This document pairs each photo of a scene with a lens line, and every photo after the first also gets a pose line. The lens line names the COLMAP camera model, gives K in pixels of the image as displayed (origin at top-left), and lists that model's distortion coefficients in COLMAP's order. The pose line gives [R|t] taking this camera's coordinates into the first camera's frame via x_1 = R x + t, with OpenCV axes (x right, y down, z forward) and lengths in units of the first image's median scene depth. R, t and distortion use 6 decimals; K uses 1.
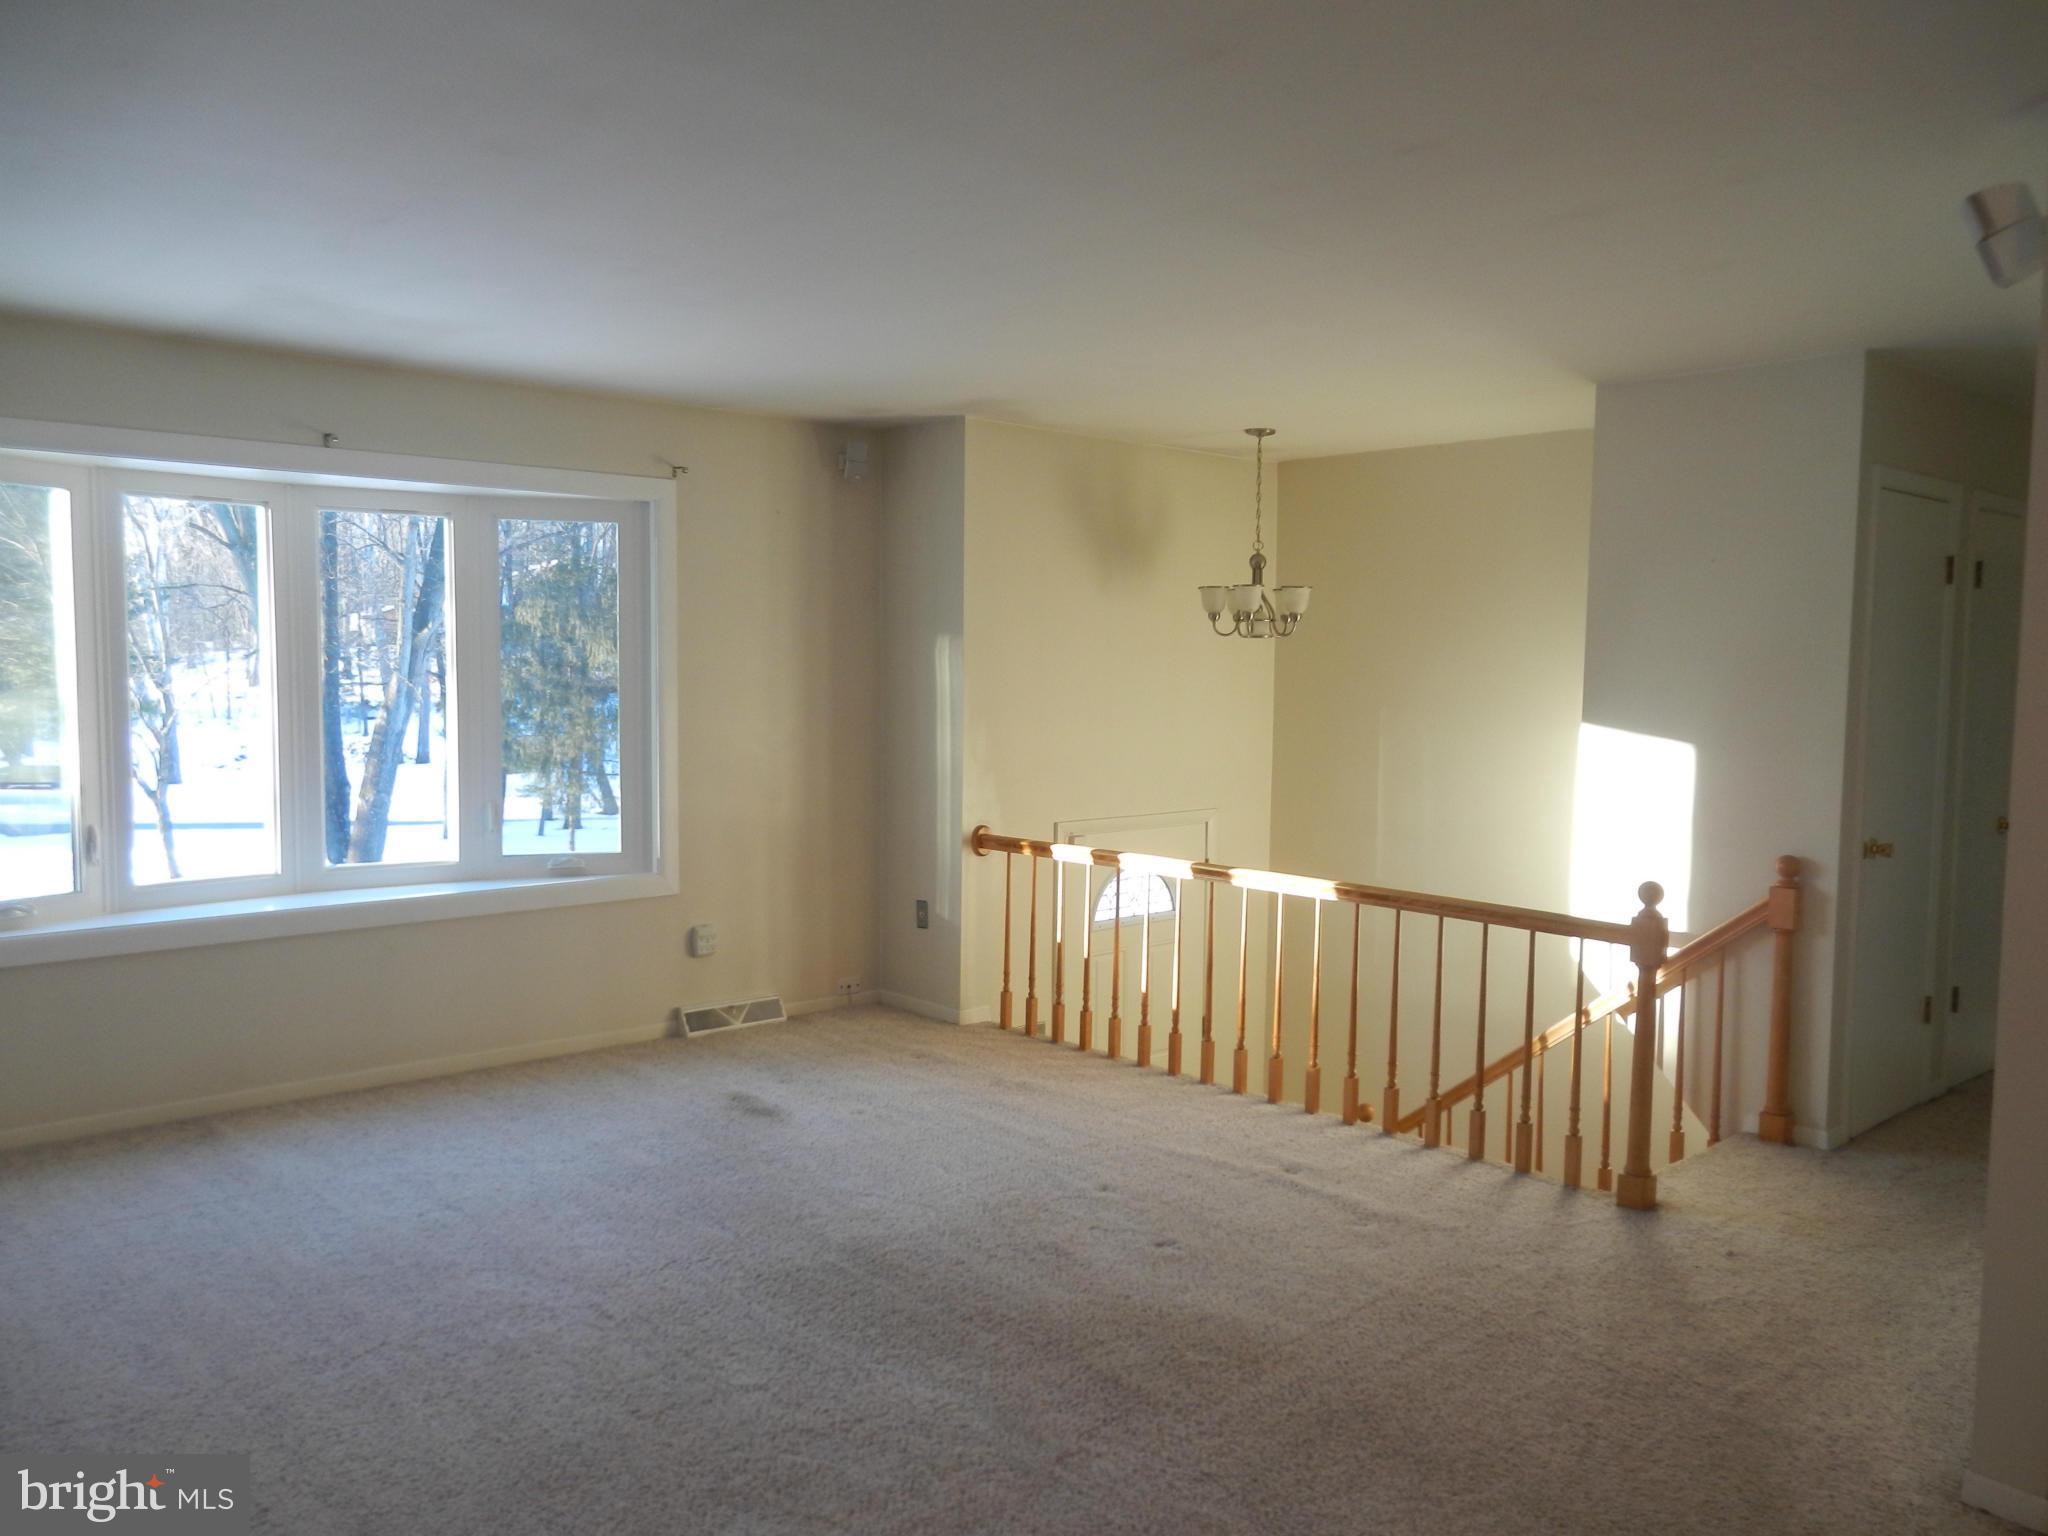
lens RADIAL K [[1560.9, 0, 1022.8], [0, 1560.9, 763.9], [0, 0, 1]] dist [0.032360, 0.004515]
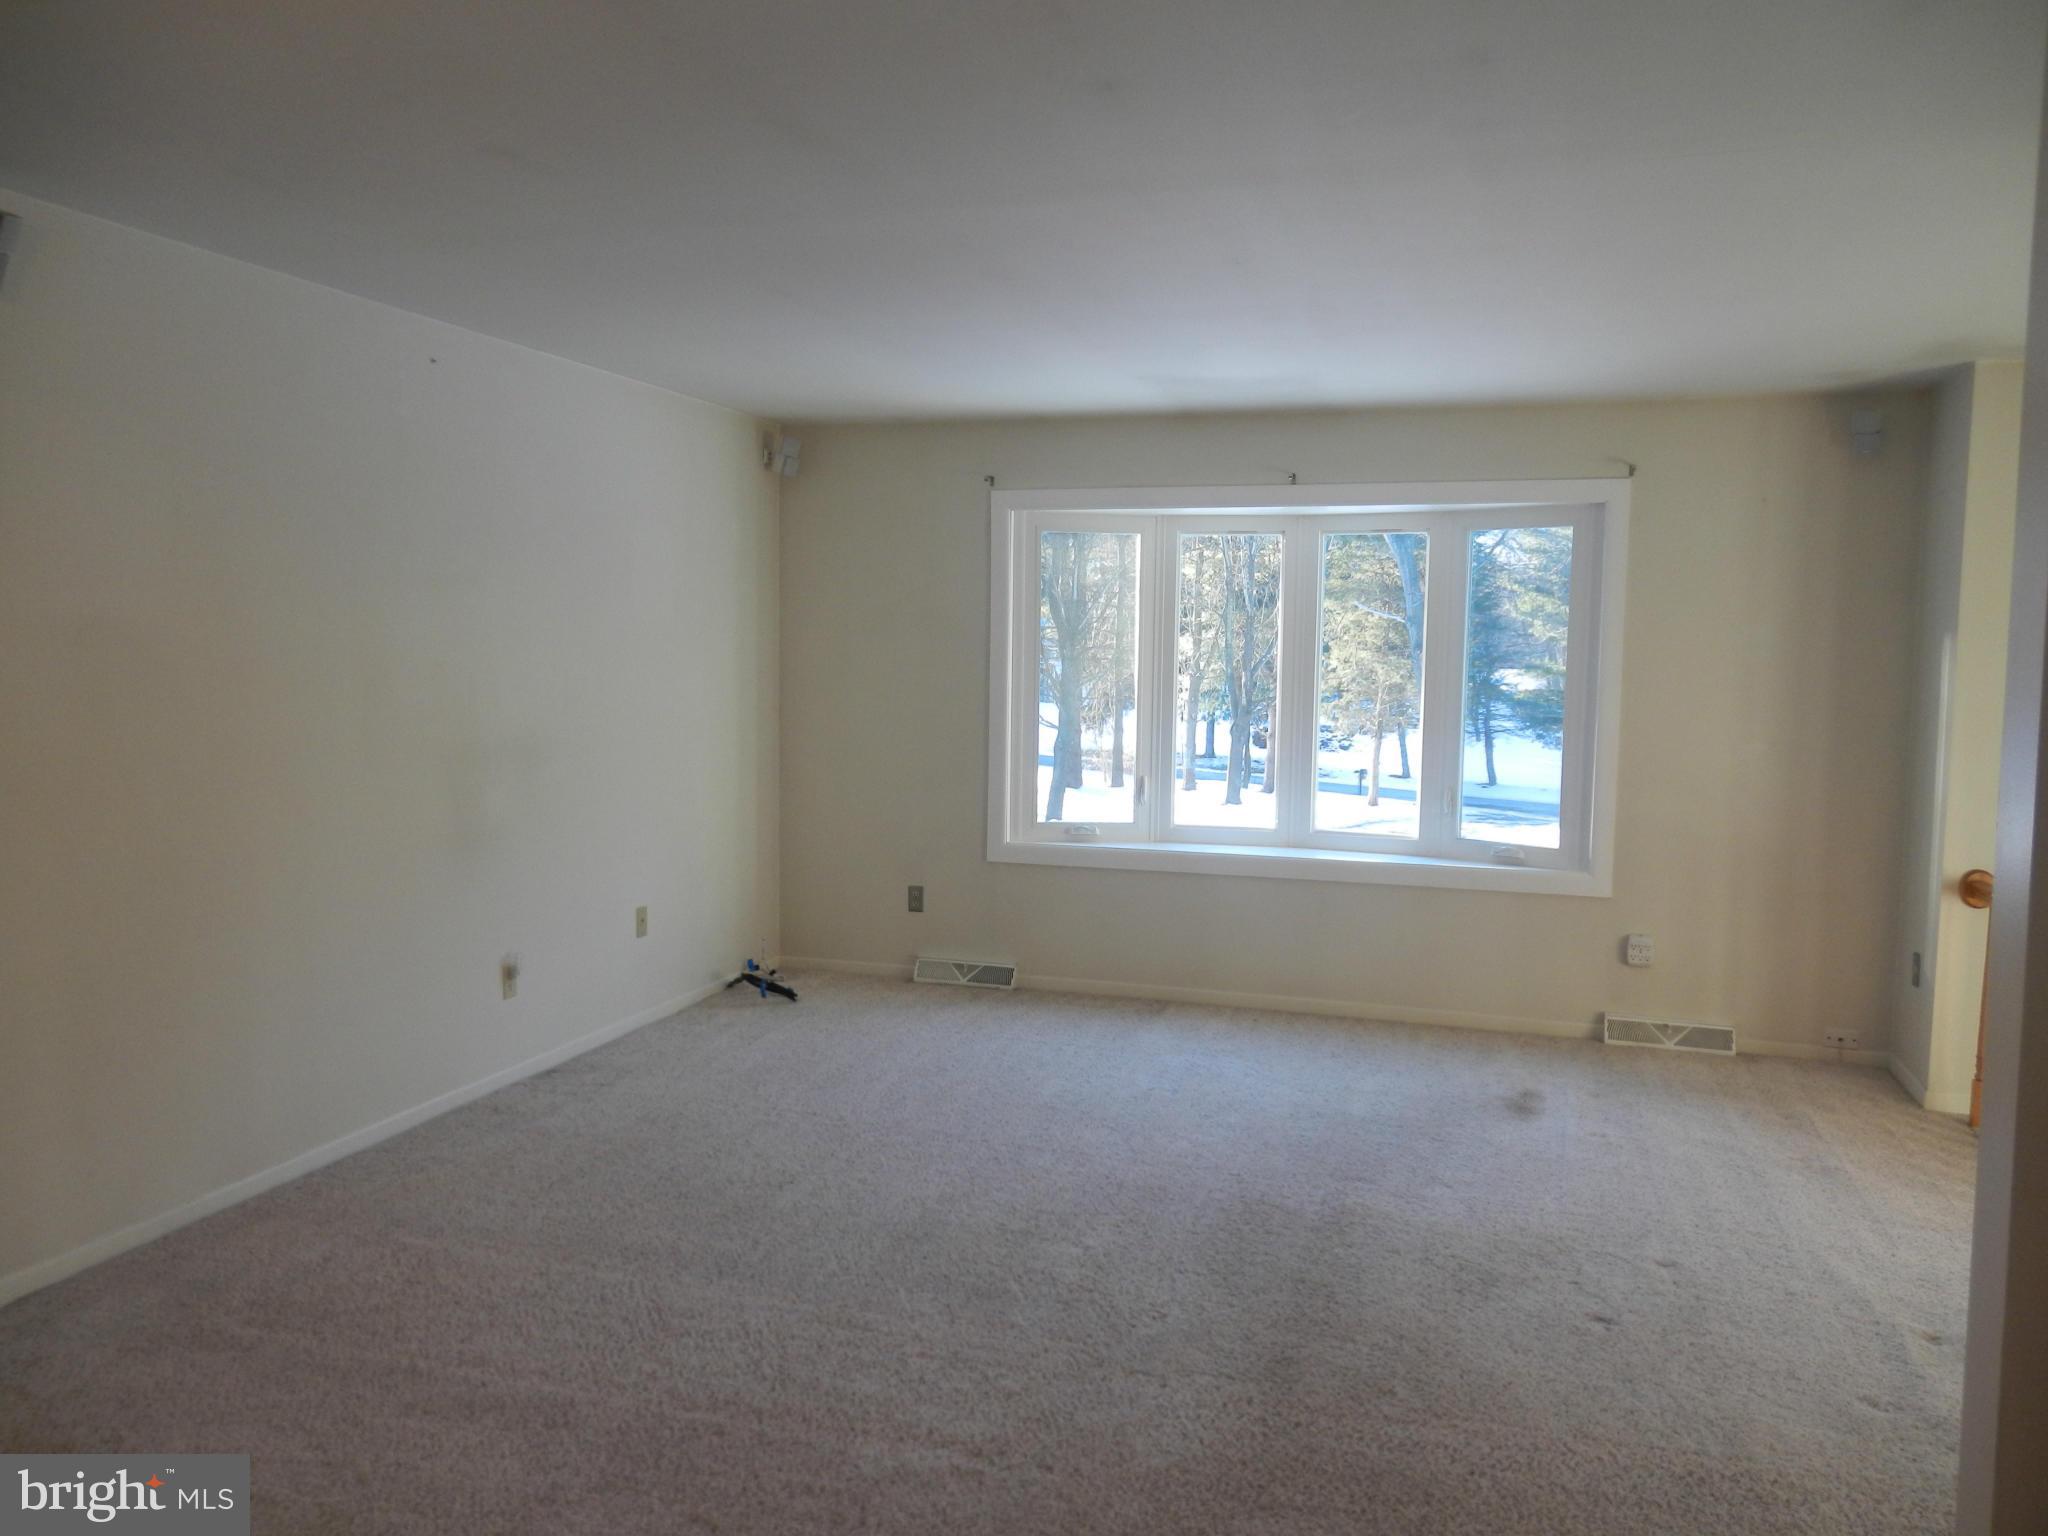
lens RADIAL K [[1560.9, 0, 1022.6], [0, 1560.9, 770.8], [0, 0, 1]] dist [0.032360, 0.004515]
pose [[0.516228, 0.066950, -0.853830, 0.493415], [-0.071823, 0.996812, 0.034736, -0.005203], [0.853434, 0.043393, 0.519391, 0.190213]]
